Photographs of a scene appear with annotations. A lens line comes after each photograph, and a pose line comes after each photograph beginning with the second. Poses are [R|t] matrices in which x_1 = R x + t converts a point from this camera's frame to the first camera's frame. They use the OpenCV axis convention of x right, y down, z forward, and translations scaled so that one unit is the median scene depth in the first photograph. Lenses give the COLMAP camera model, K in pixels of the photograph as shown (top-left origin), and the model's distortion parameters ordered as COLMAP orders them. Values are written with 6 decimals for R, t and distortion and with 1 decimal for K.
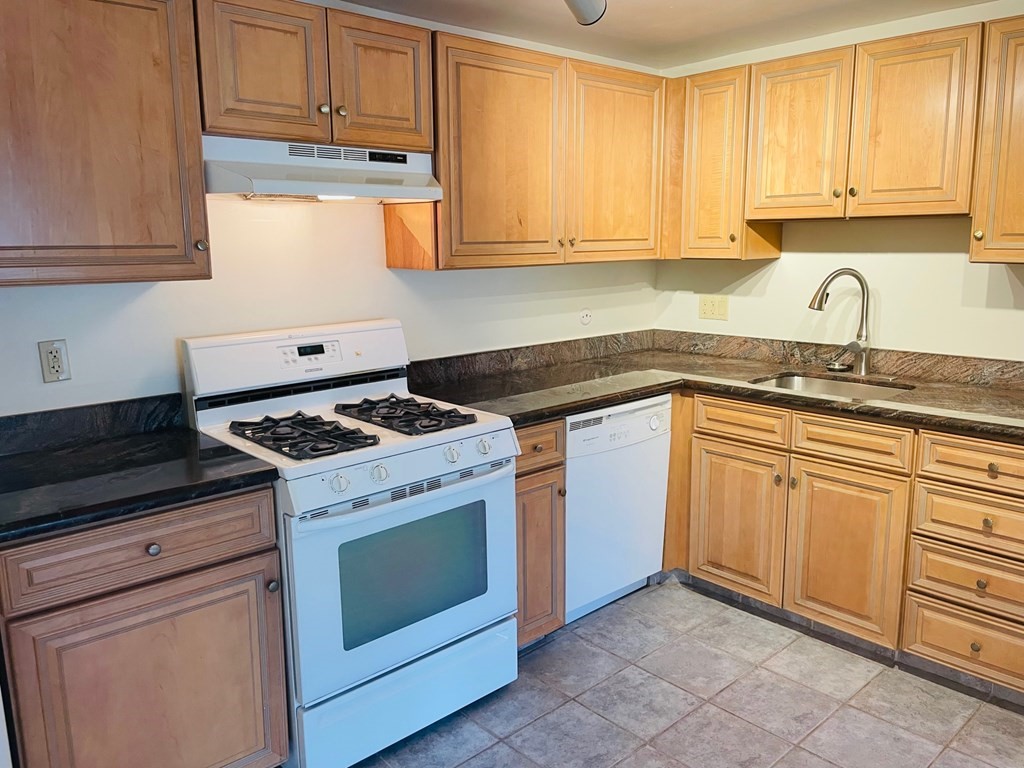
lens RADIAL K [[785.3, 0, 511.6], [0, 785.3, 374.8], [0, 0, 1]] dist [0.094746, -0.136116]
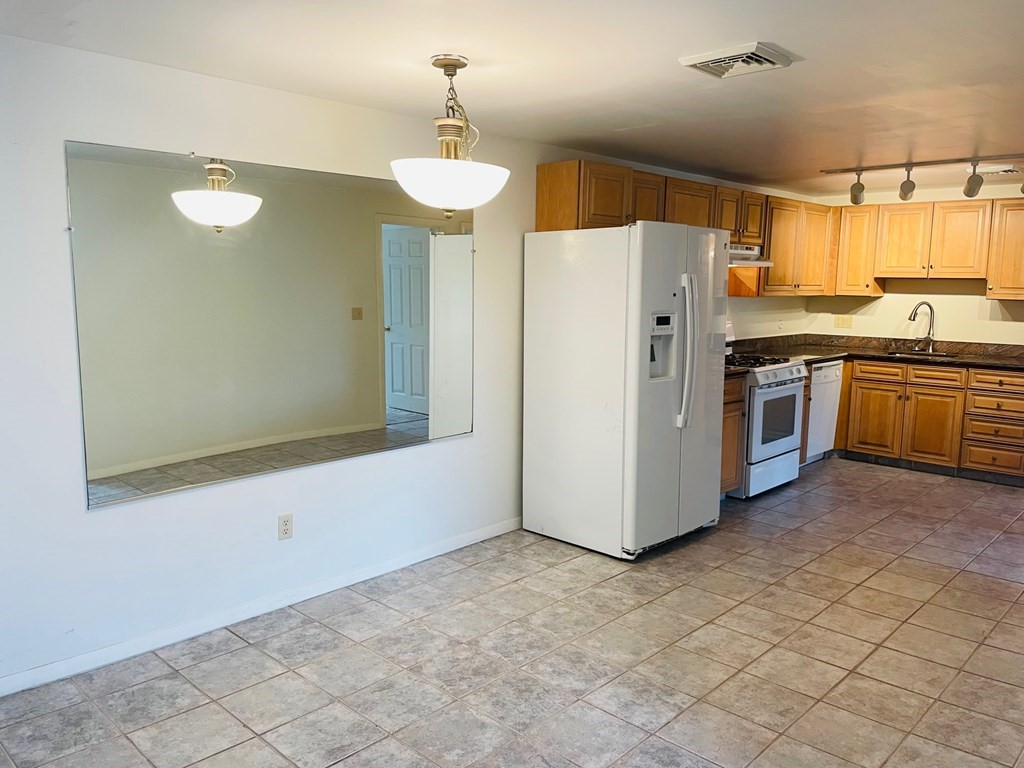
lens RADIAL K [[784.6, 0, 512.0], [0, 784.6, 384.0], [0, 0, 1]] dist [0.105492, -0.154313]
pose [[0.996482, 0.014362, 0.082568, -0.912786], [-0.011013, 0.999104, -0.040874, 0.199272], [-0.083081, 0.039820, 0.995747, -1.097885]]
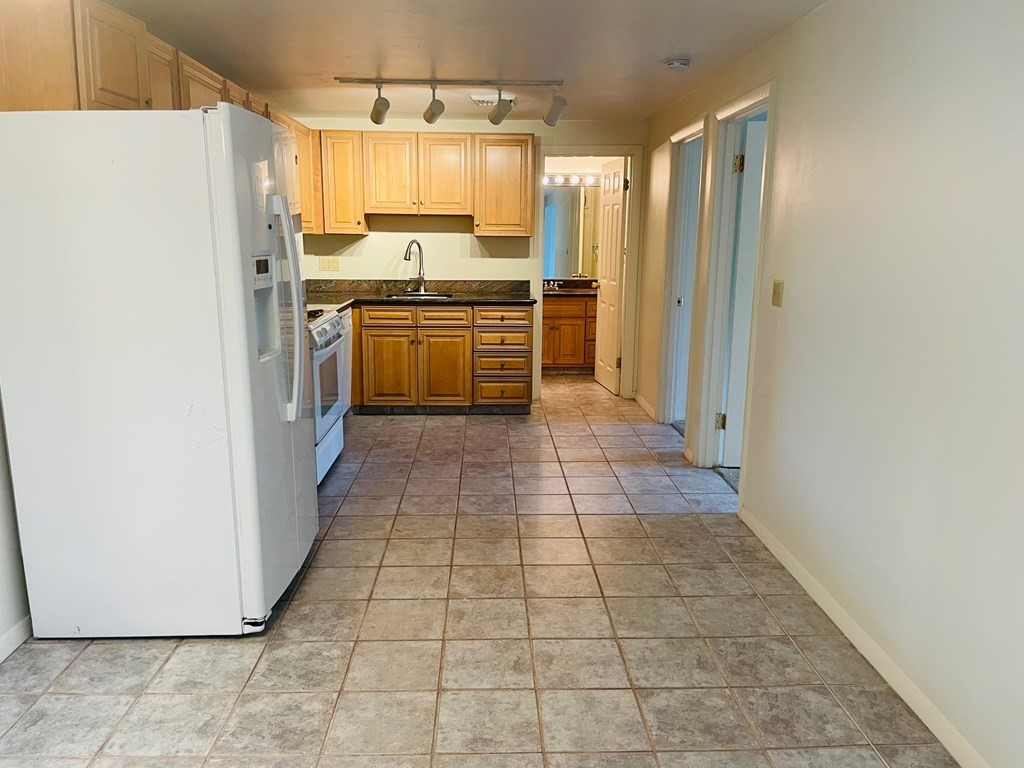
lens RADIAL K [[784.6, 0, 512.0], [0, 784.6, 384.0], [0, 0, 1]] dist [0.105492, -0.154313]
pose [[0.644651, -0.128640, 0.753576, -1.062963], [0.116023, 0.990785, 0.069880, 0.129744], [-0.755621, 0.042385, 0.653636, -0.532311]]
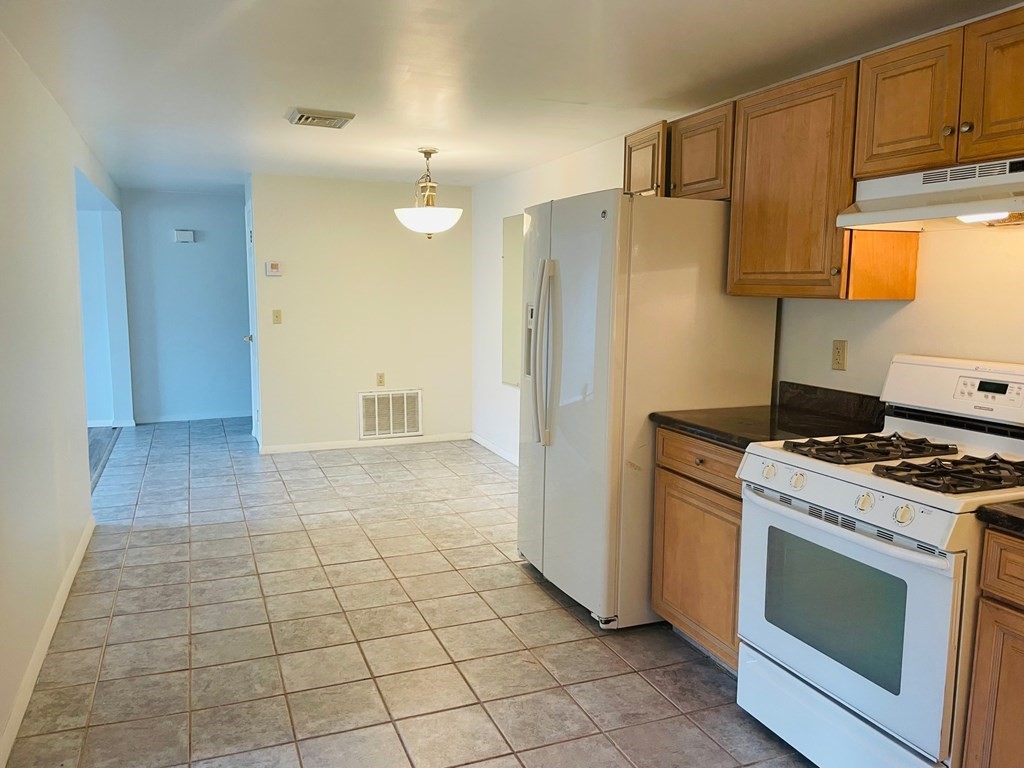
lens RADIAL K [[785.3, 0, 511.6], [0, 785.3, 374.8], [0, 0, 1]] dist [0.094746, -0.136116]
pose [[-0.345822, 0.115795, -0.931128, 0.713237], [-0.163989, 0.969624, 0.181488, -0.109560], [0.923859, 0.215457, -0.316328, 0.708732]]
